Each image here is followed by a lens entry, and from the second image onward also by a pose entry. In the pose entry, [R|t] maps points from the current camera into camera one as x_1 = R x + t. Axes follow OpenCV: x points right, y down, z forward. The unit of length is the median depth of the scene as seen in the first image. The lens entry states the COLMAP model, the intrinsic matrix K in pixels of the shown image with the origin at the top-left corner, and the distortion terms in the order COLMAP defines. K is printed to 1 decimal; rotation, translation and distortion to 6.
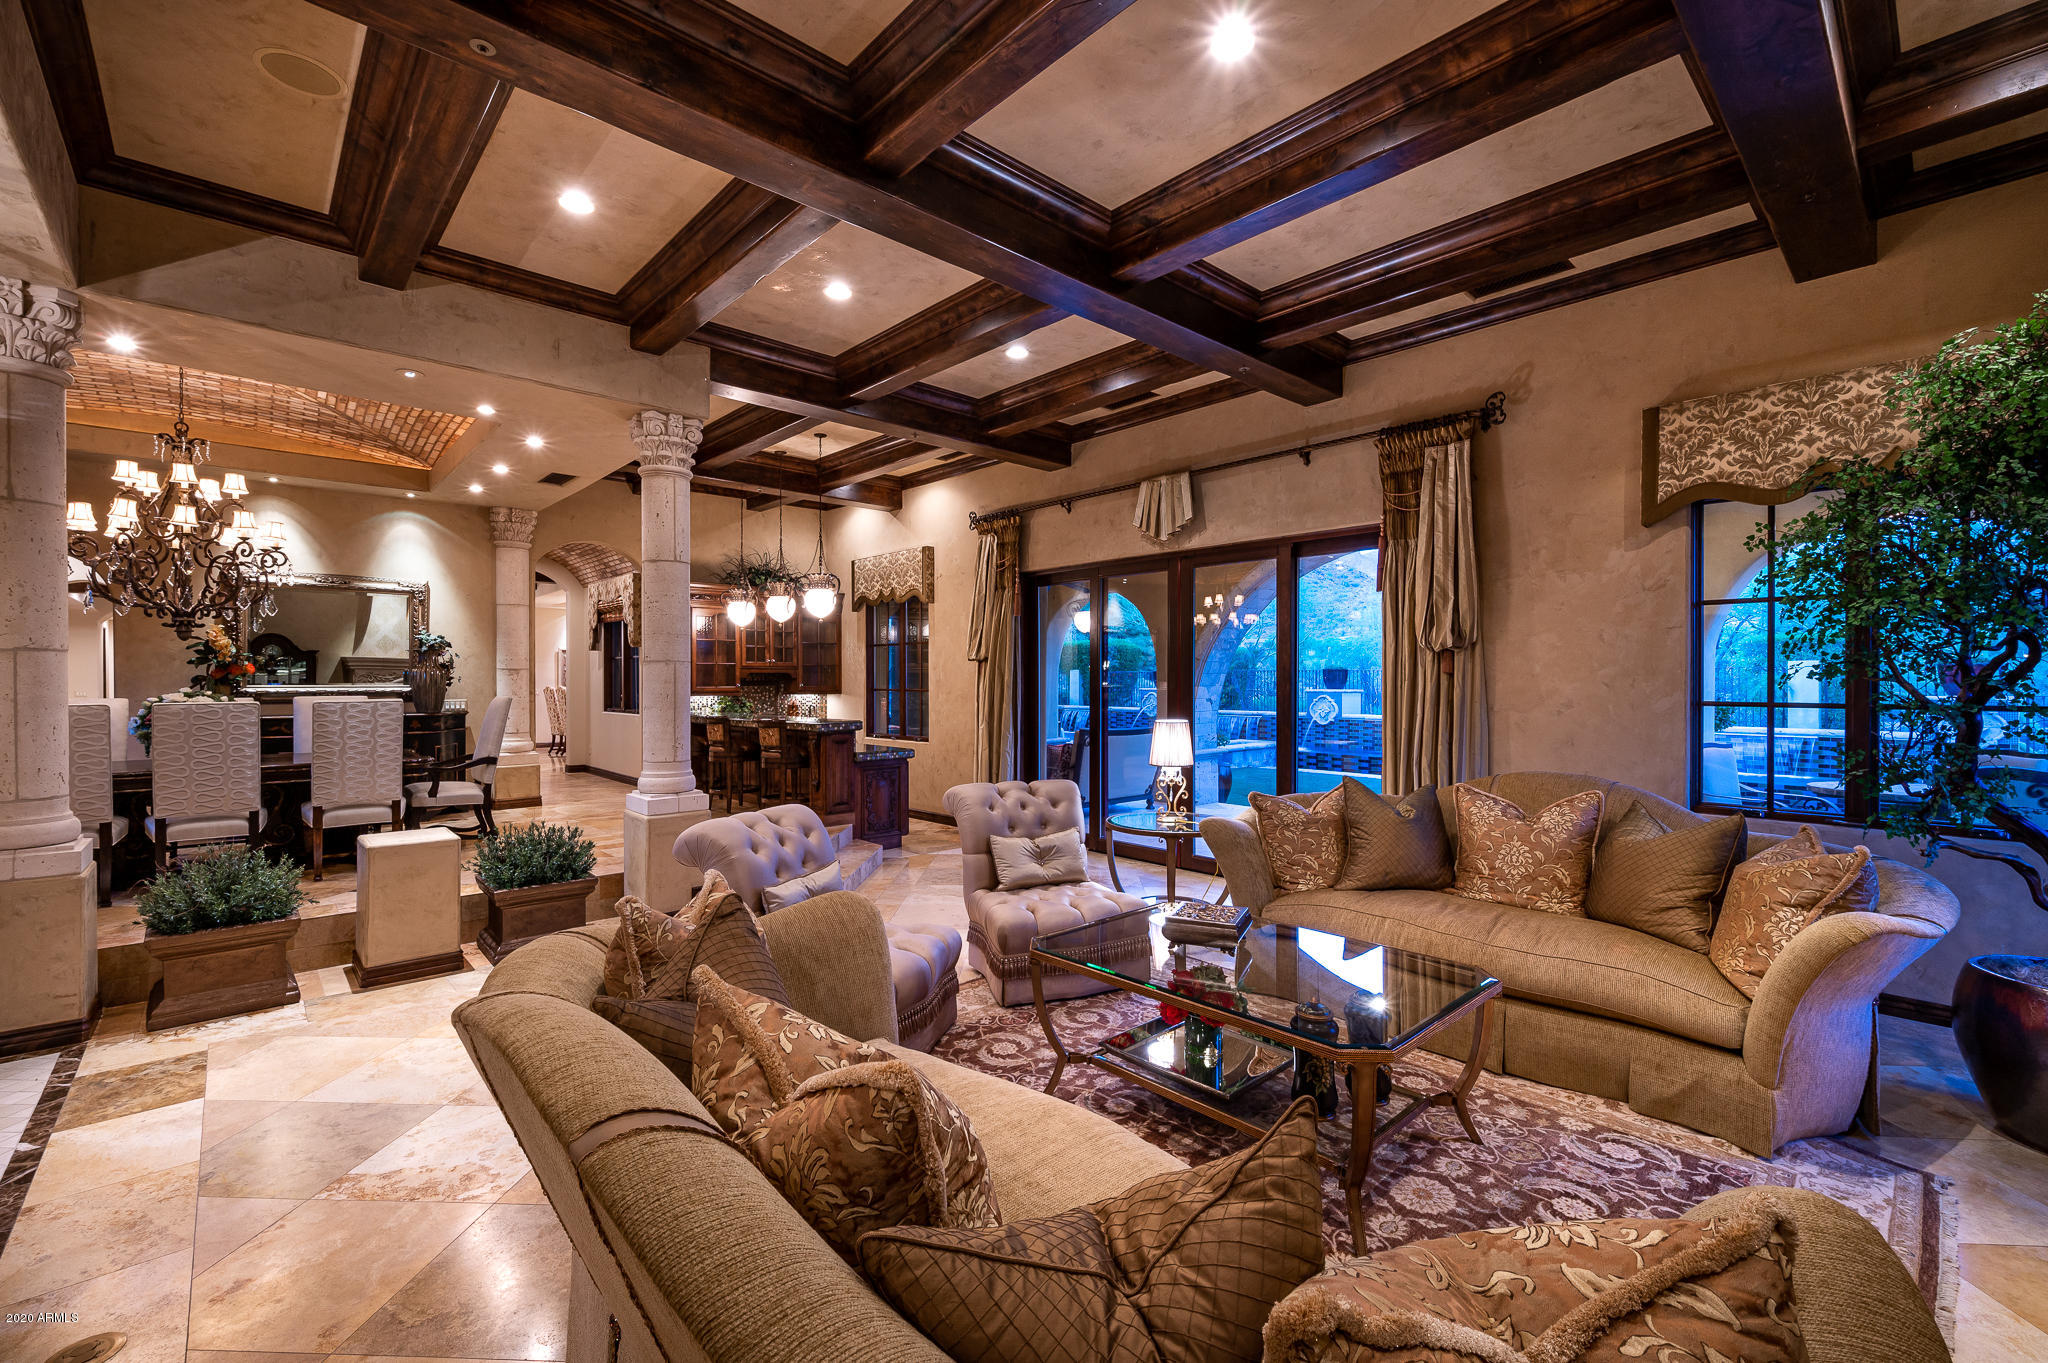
lens RADIAL K [[872.2, 0, 1041.9], [0, 872.2, 681.5], [0, 0, 1]] dist [-0.000921, -0.000308]
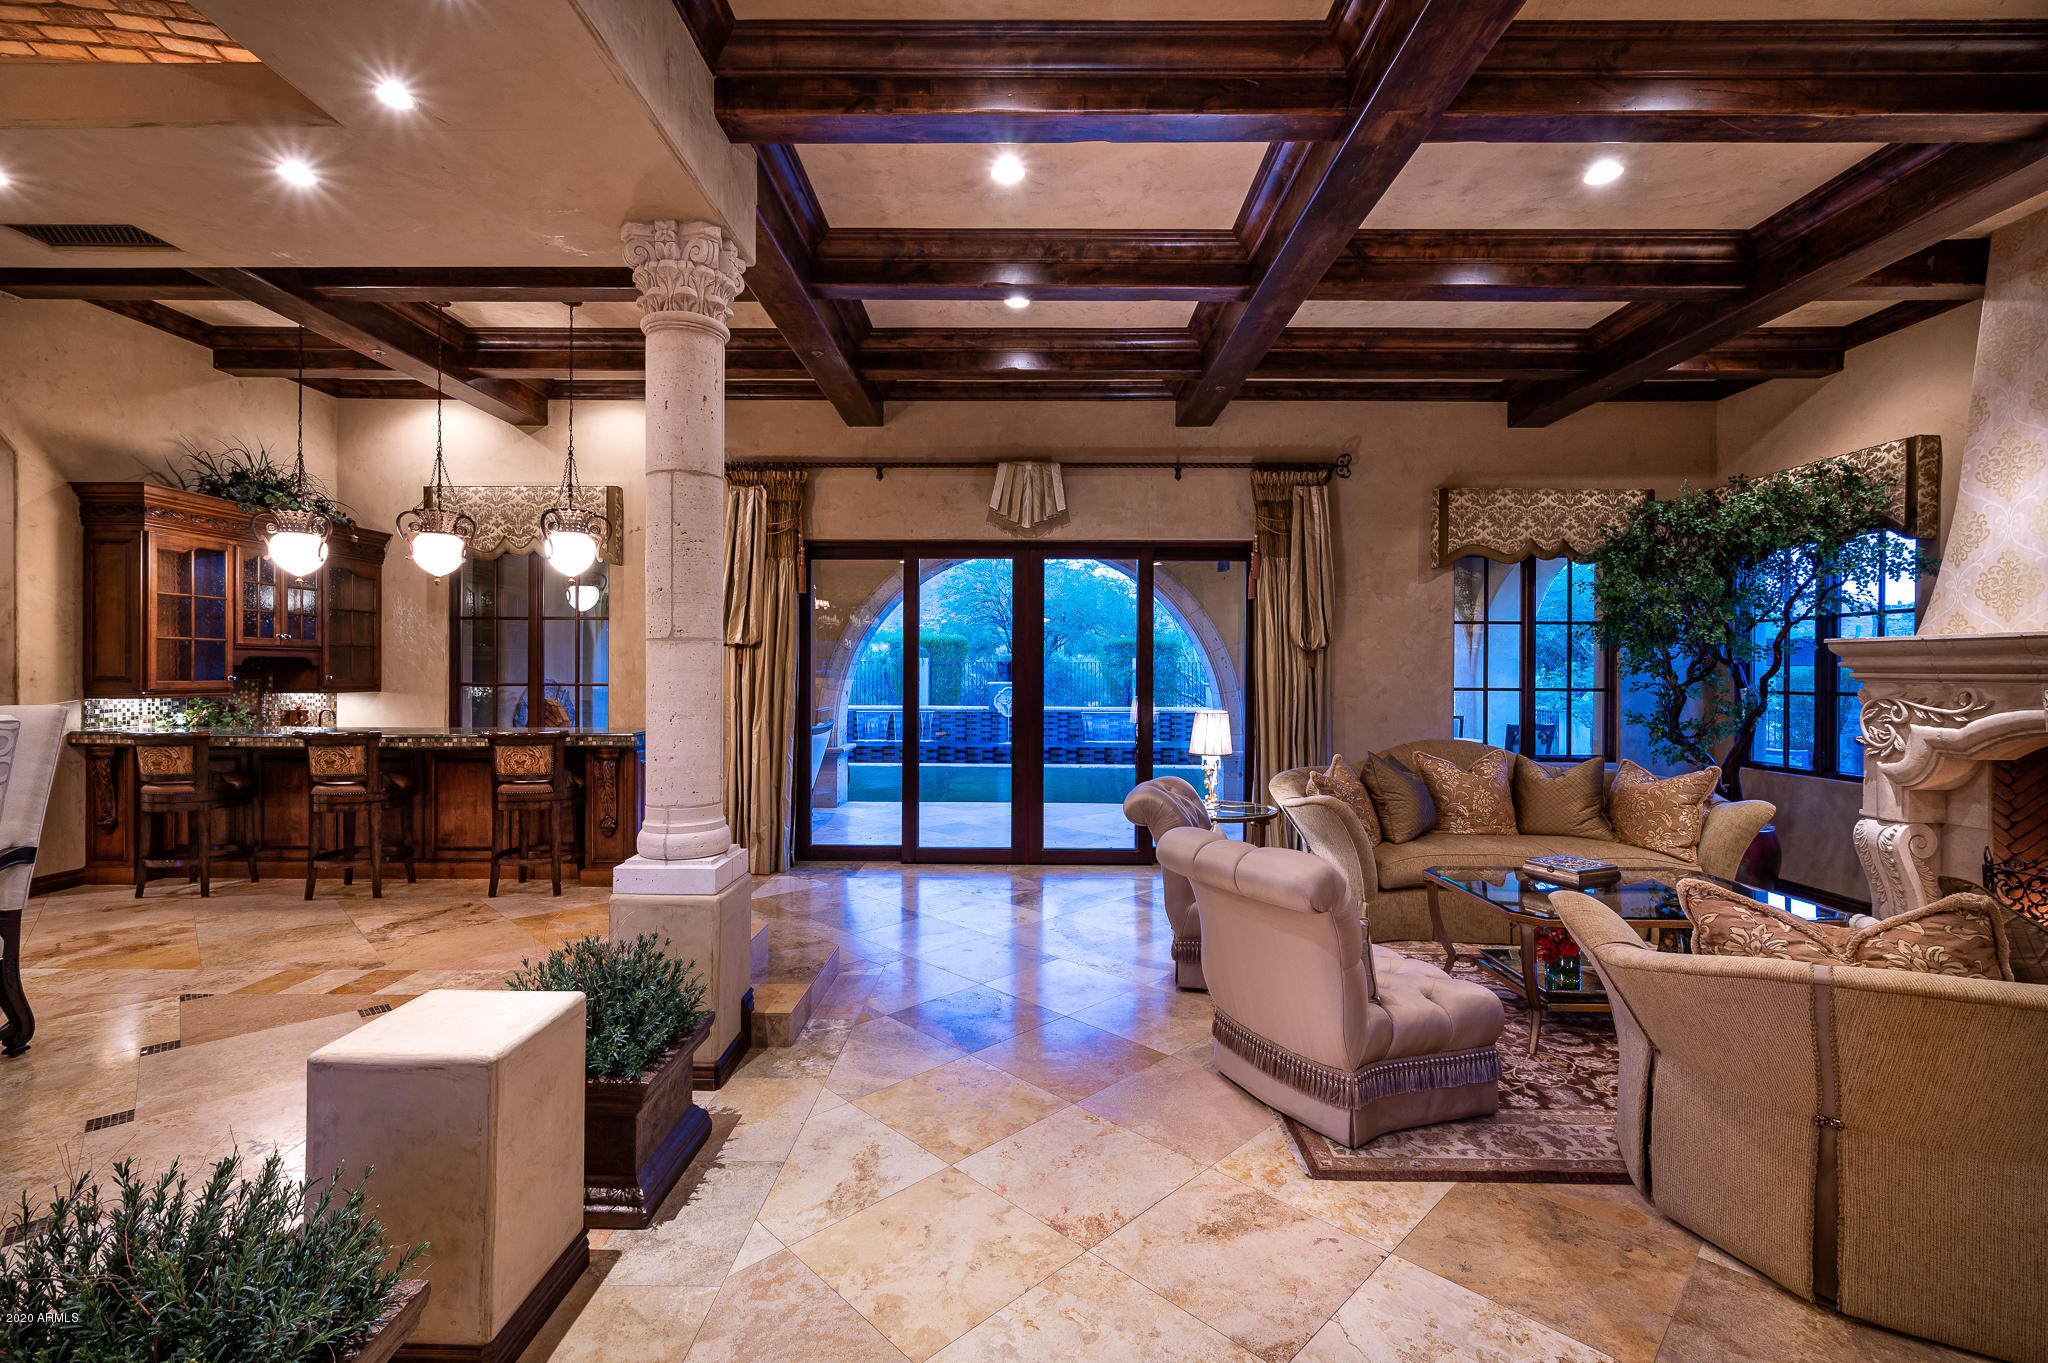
lens RADIAL K [[872.2, 0, 1032.4], [0, 872.2, 679.7], [0, 0, 1]] dist [-0.000921, -0.000308]
pose [[0.685598, 0.002924, 0.727975, -0.656928], [-0.002220, 0.999996, -0.001925, 0.009839], [-0.727977, -0.000296, 0.685601, 0.388811]]
